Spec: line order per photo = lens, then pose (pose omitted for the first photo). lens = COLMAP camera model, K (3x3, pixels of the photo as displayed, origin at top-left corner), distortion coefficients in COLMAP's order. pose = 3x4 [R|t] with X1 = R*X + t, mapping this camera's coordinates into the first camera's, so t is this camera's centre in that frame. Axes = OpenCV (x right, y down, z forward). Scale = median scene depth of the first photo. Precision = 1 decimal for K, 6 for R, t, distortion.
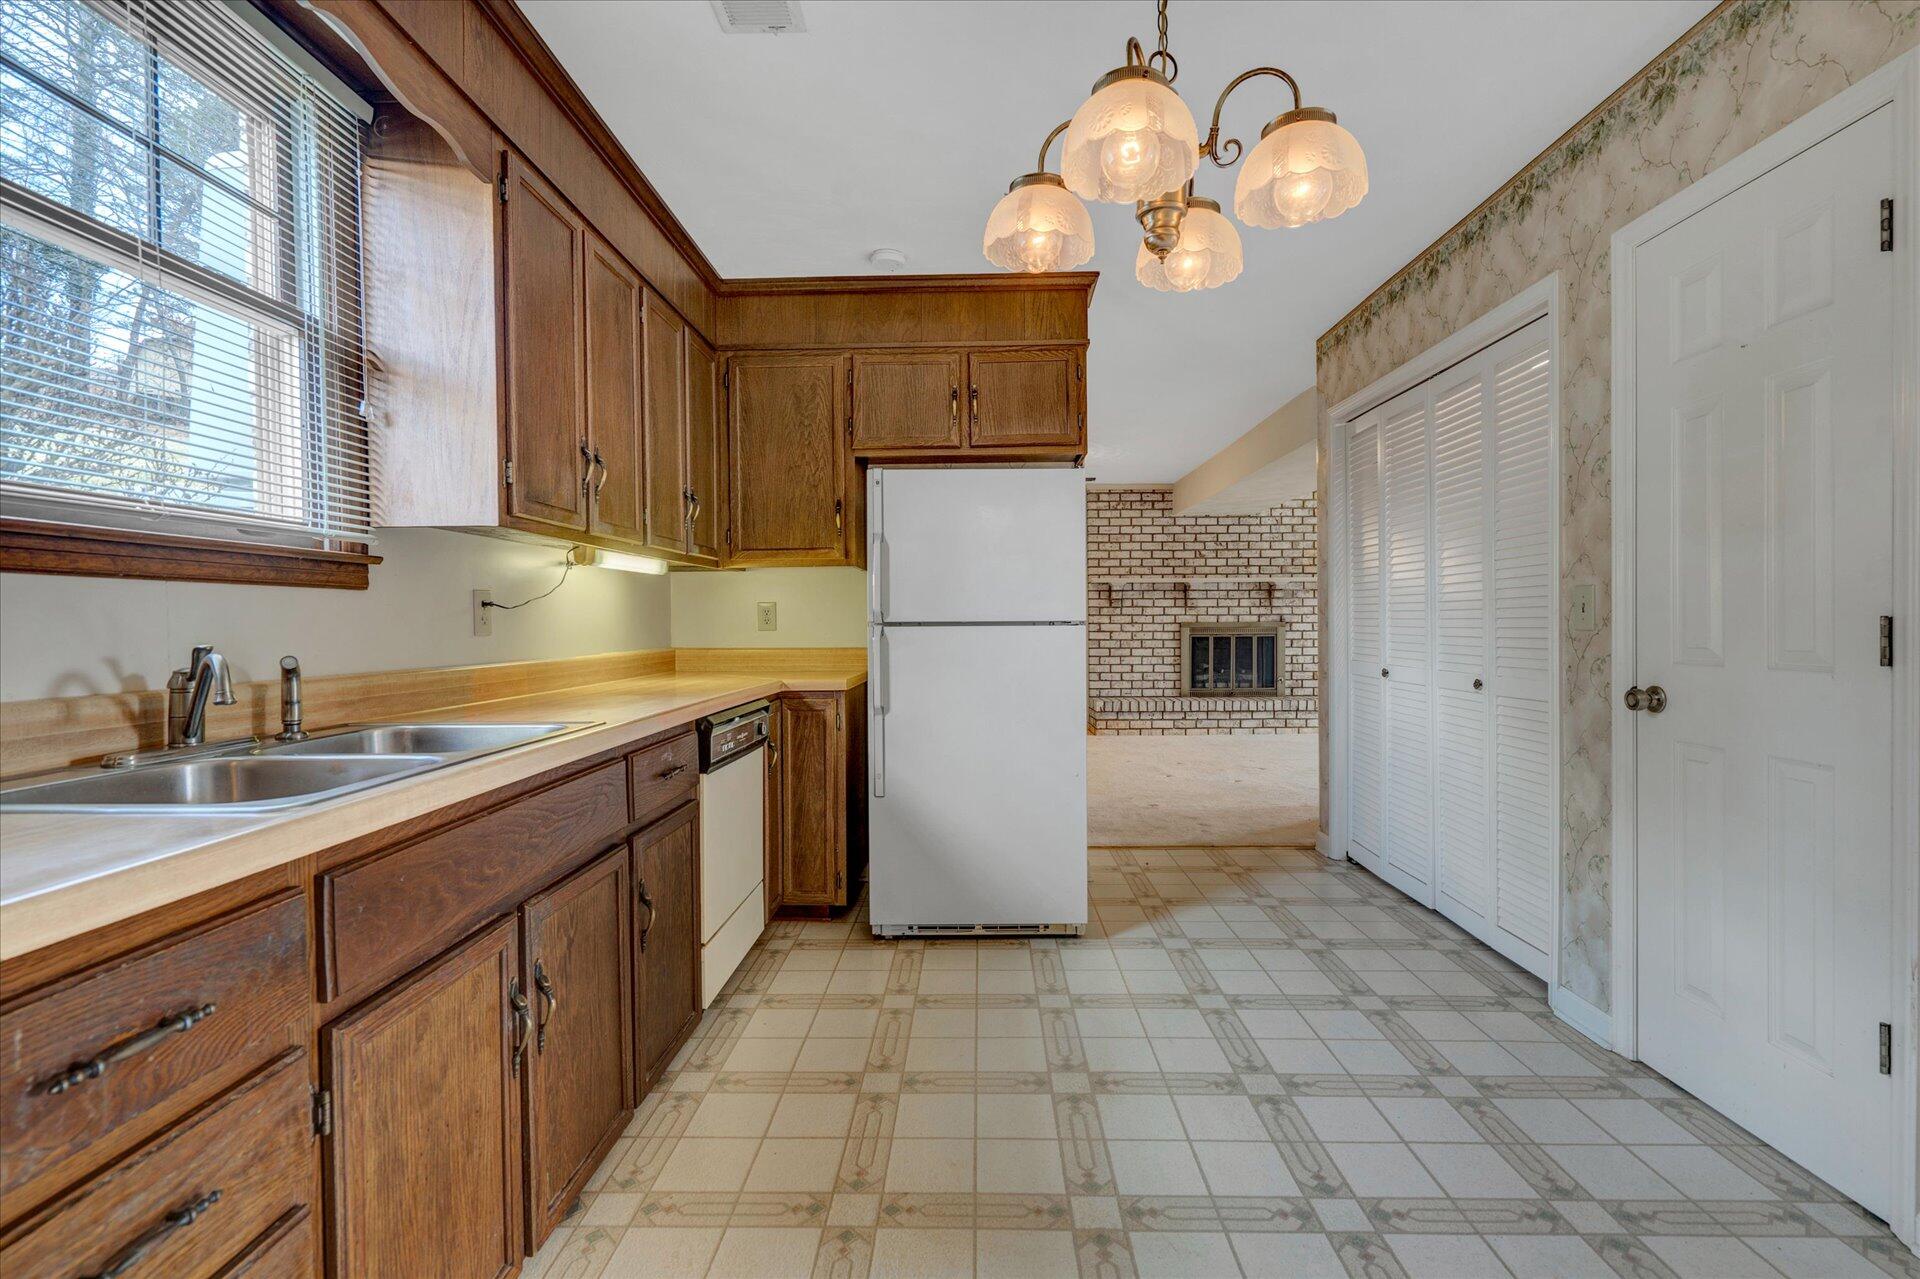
lens RADIAL K [[876.6, 0, 960.0], [0, 876.6, 639.5], [0, 0, 1]] dist [-0.003476, 0.000620]
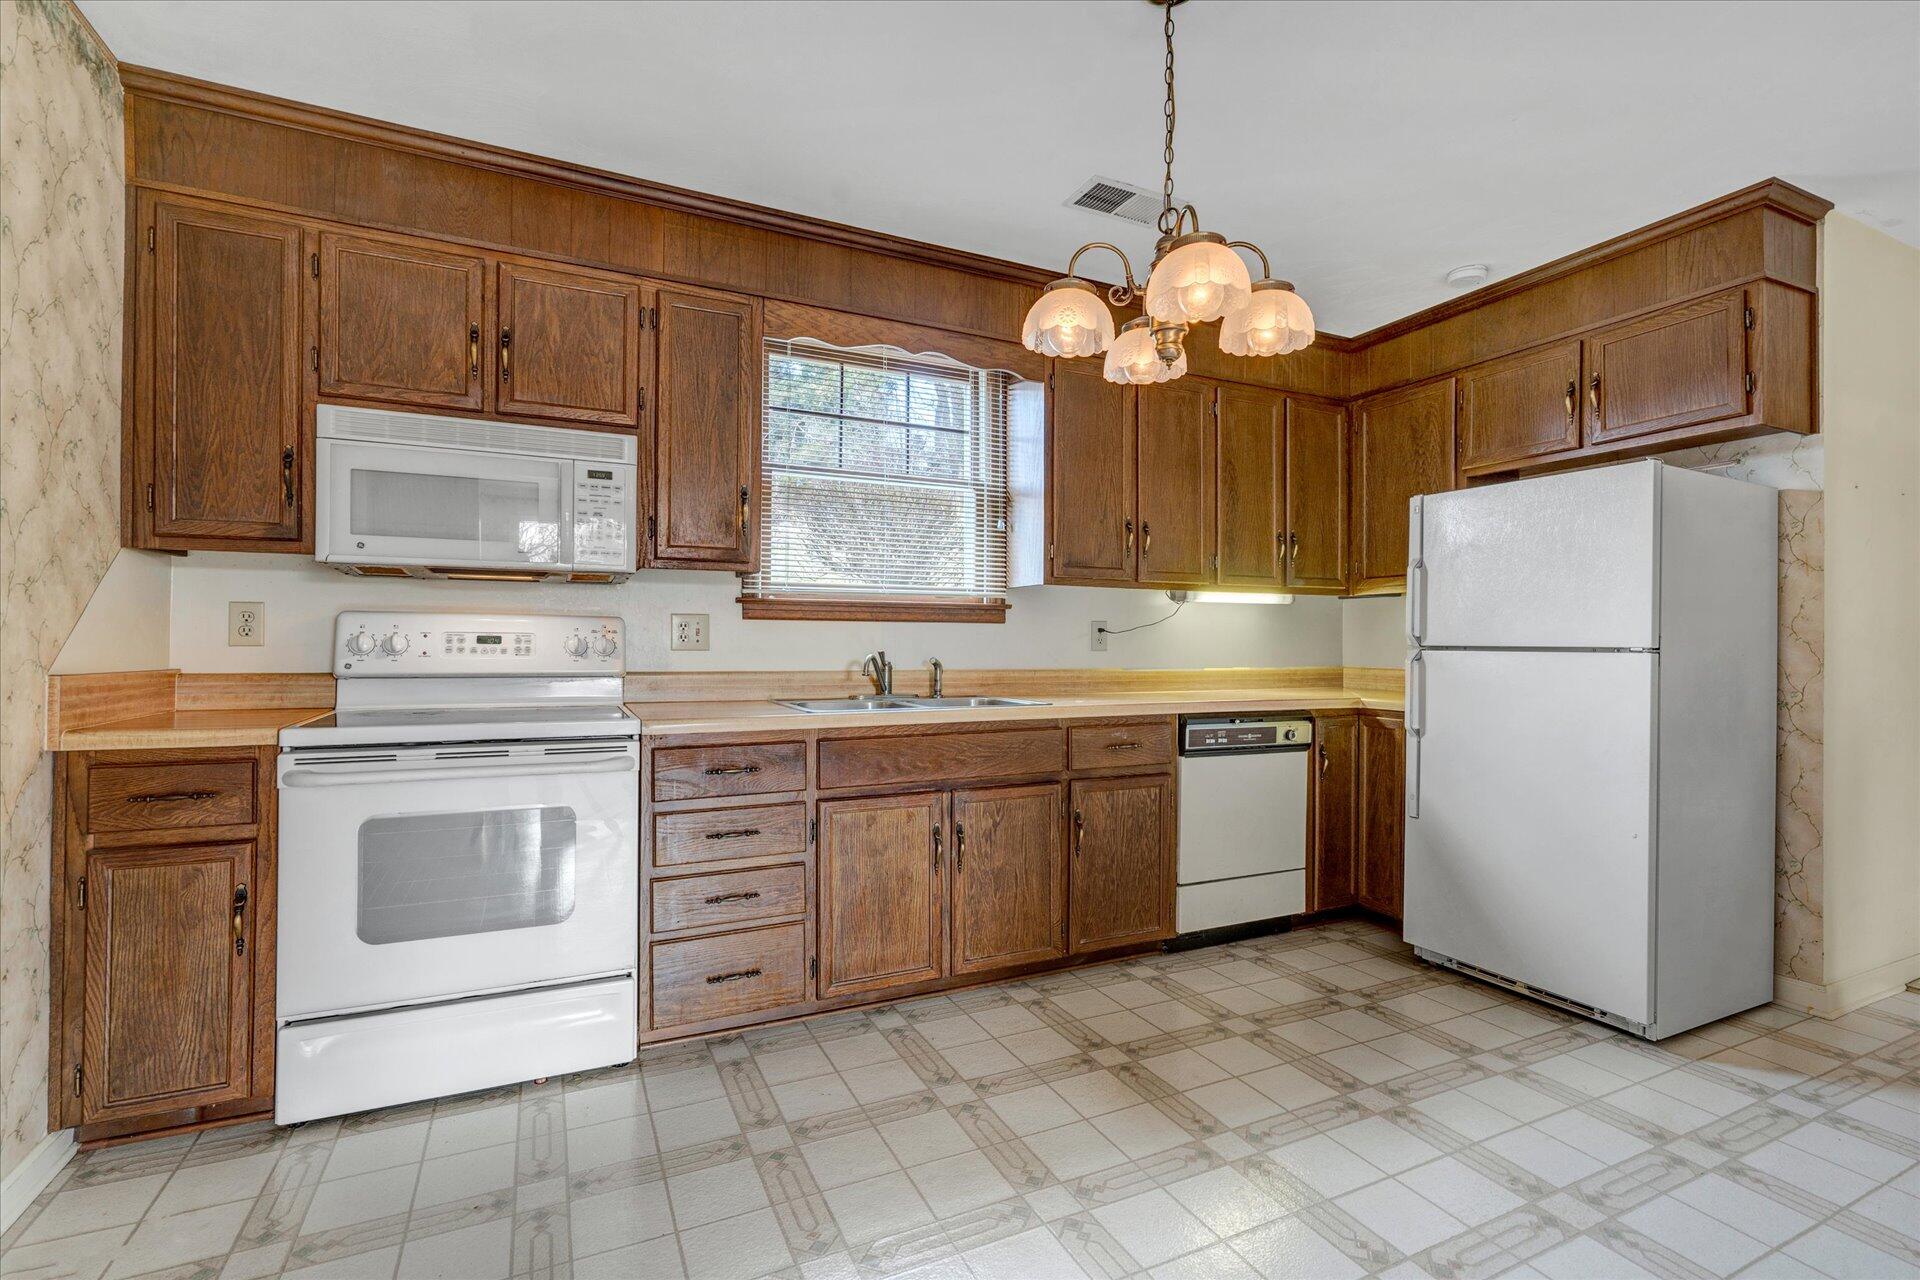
lens RADIAL K [[876.6, 0, 960.0], [0, 876.6, 640.0], [0, 0, 1]] dist [-0.003476, 0.000620]
pose [[0.446883, 0.008456, -0.894553, 0.627861], [-0.026985, 0.999628, -0.004032, -0.008987], [0.894186, 0.025941, 0.446944, 0.076500]]
